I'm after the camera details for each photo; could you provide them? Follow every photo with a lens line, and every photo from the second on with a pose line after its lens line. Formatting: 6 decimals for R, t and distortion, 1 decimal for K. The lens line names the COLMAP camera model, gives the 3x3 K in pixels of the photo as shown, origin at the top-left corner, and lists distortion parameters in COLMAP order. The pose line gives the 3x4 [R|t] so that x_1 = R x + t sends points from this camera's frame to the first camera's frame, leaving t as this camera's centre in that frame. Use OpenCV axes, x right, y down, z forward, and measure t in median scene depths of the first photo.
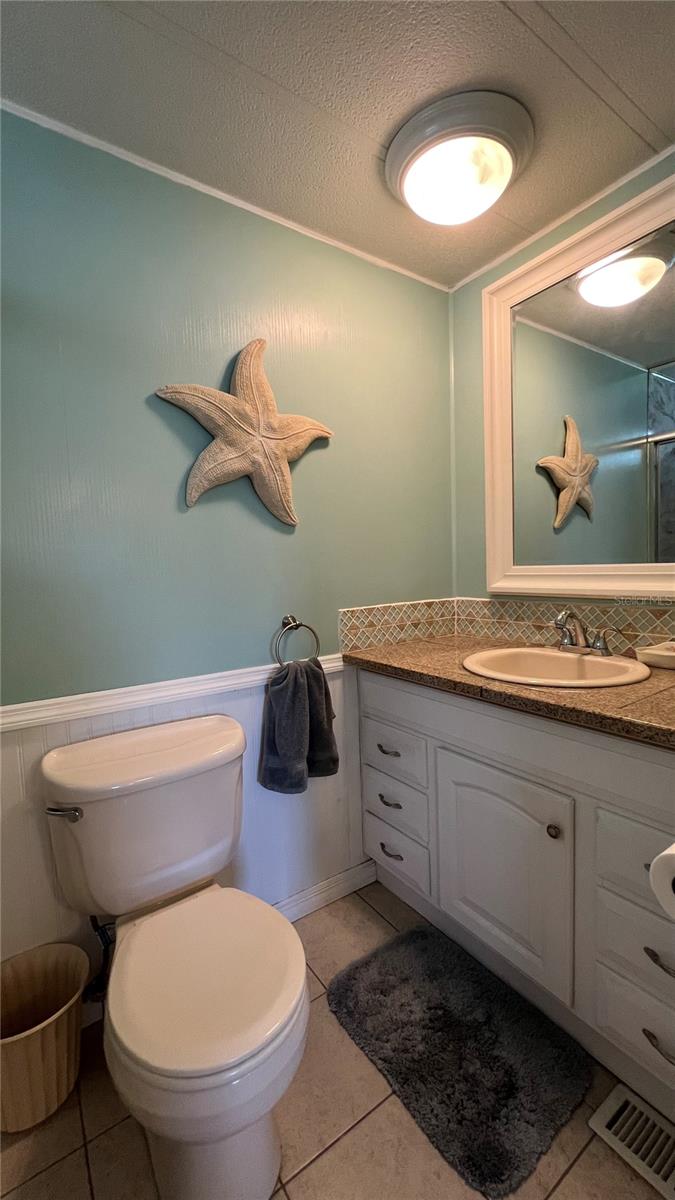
lens RADIAL K [[480.4, 0, 338.5], [0, 480.4, 603.3], [0, 0, 1]] dist [-0.003155, 0.000732]
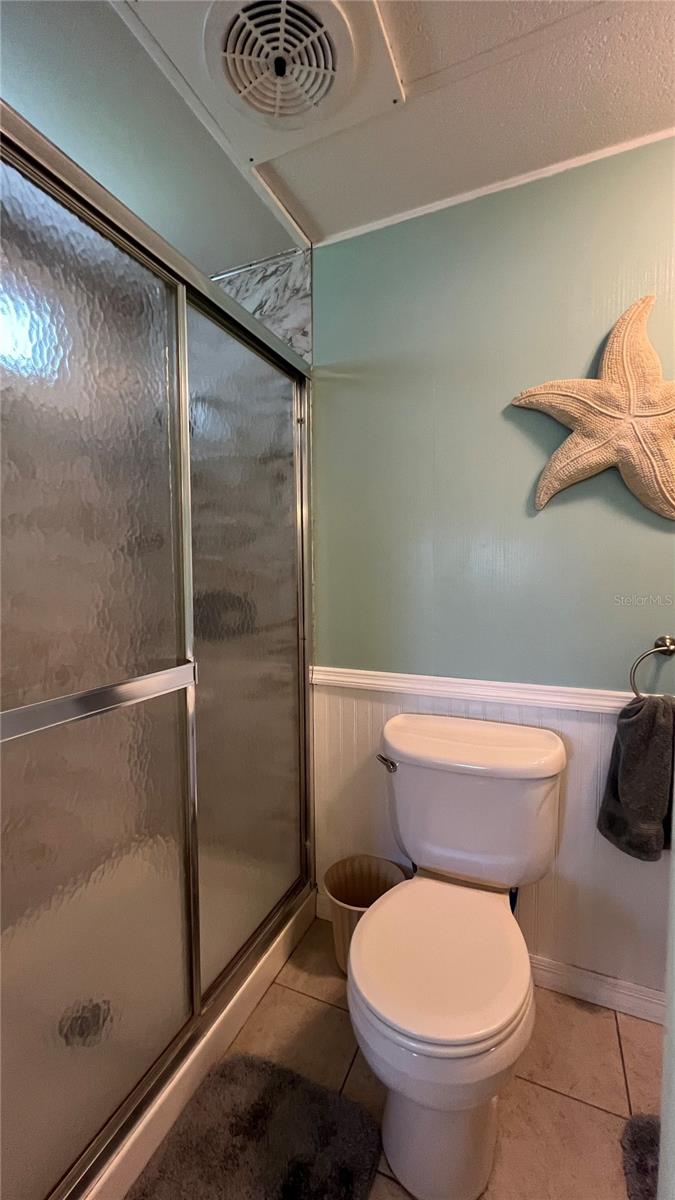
lens RADIAL K [[480.4, 0, 338.5], [0, 480.4, 603.3], [0, 0, 1]] dist [-0.003155, 0.000732]
pose [[0.530131, 0.082296, -0.843913, 0.289938], [-0.076513, 0.995861, 0.049050, -0.028240], [0.844457, 0.038568, 0.534233, 0.136946]]
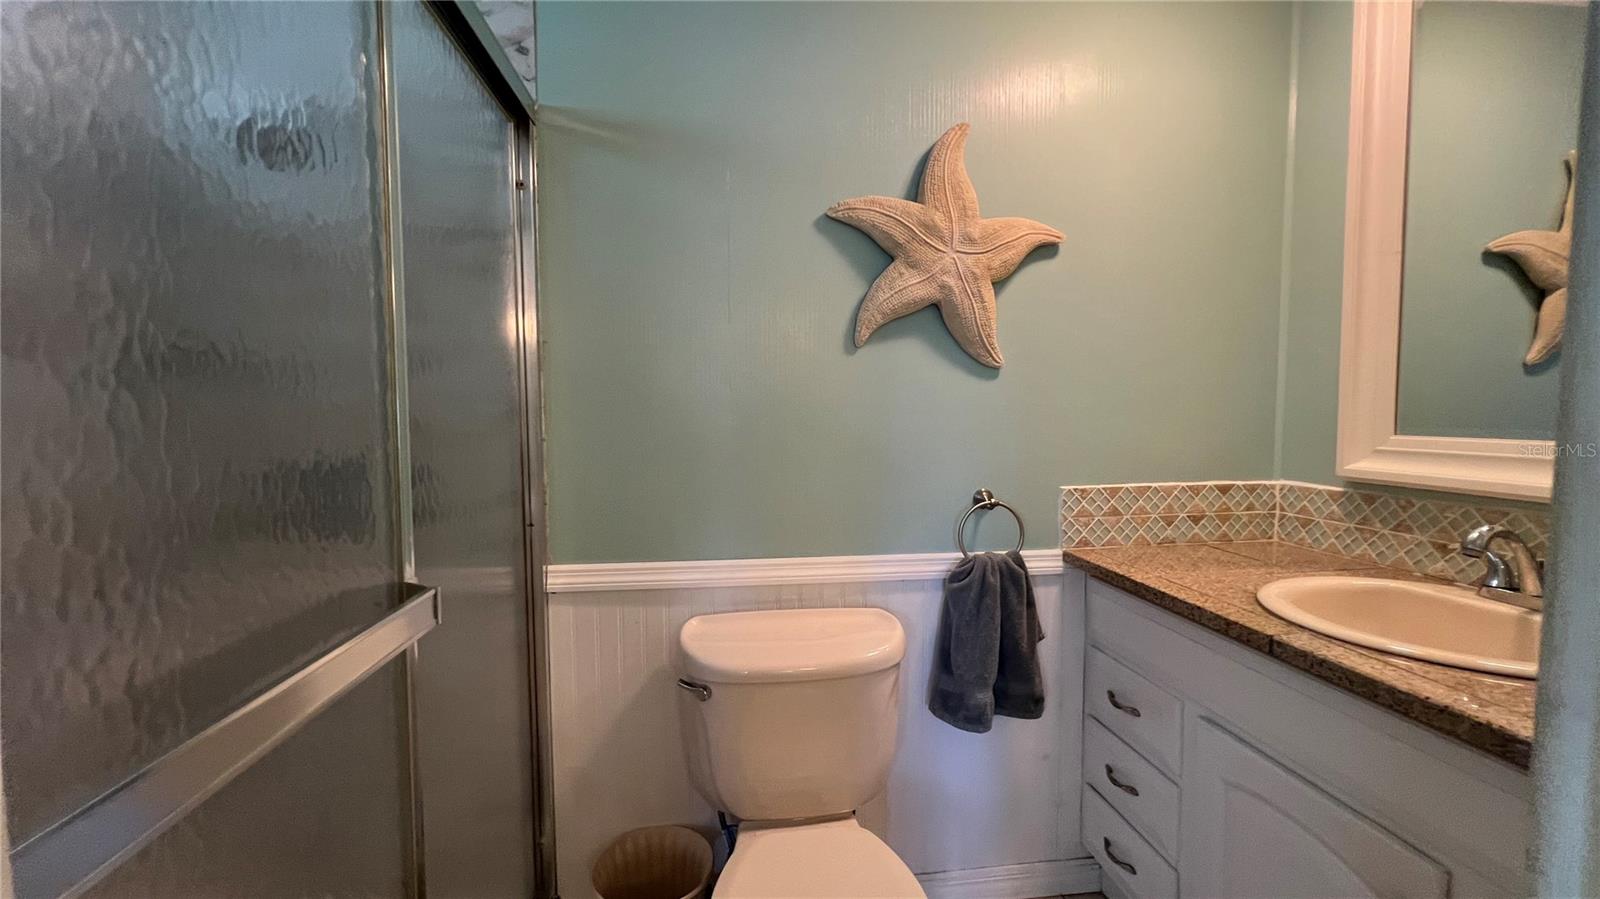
lens RADIAL K [[640.5, 0, 804.8], [0, 640.5, 449.8], [0, 0, 1]] dist [-0.003155, 0.000732]
pose [[0.889361, 0.056779, -0.453667, 0.102782], [-0.060669, 0.998140, 0.005988, -0.026833], [0.453163, 0.022198, 0.891151, -0.001934]]
